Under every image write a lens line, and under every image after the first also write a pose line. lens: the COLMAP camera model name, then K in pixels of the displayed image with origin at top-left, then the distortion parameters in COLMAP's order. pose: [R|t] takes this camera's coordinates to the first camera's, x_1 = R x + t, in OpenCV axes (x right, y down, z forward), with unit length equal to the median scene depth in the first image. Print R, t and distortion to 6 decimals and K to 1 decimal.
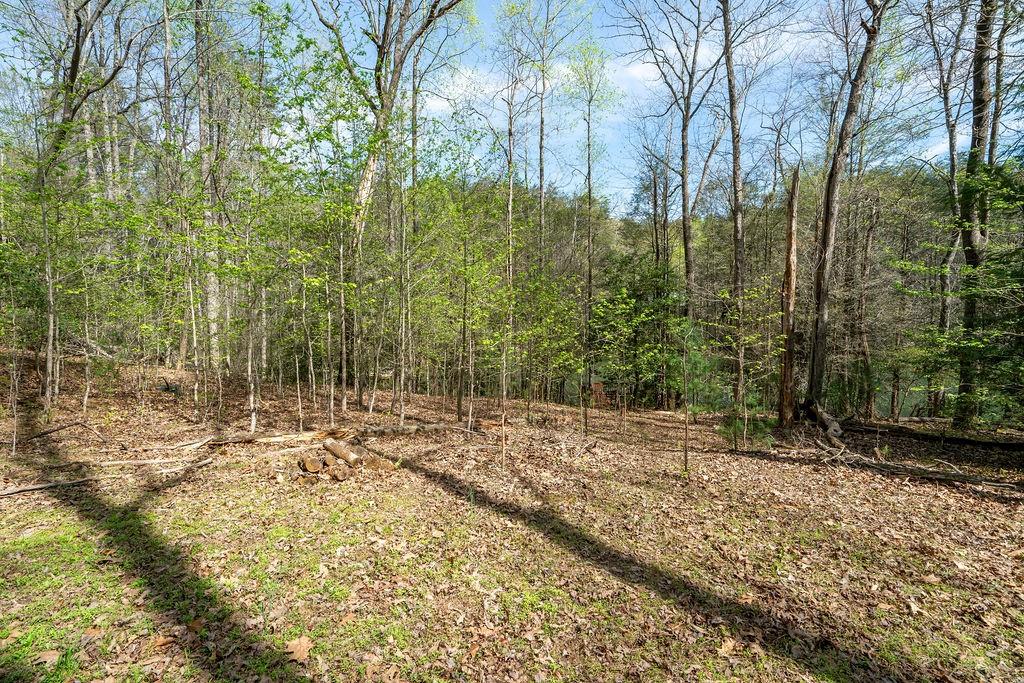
lens RADIAL K [[476.8, 0, 512.2], [0, 476.8, 343.1], [0, 0, 1]] dist [0.017084, 0.000673]
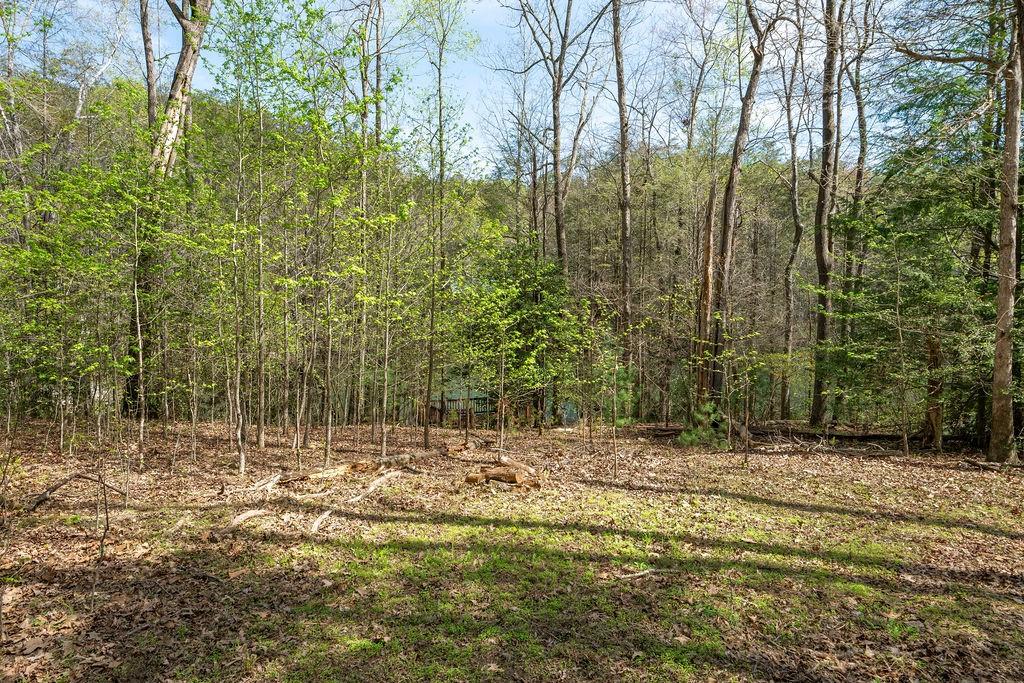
lens RADIAL K [[696.8, 0, 511.8], [0, 696.8, 340.0], [0, 0, 1]] dist [0.044548, -0.003550]
pose [[0.912842, -0.005142, 0.408281, -0.280725], [0.005268, 0.999986, 0.000817, -0.020423], [-0.408279, 0.001405, 0.912856, -0.136839]]
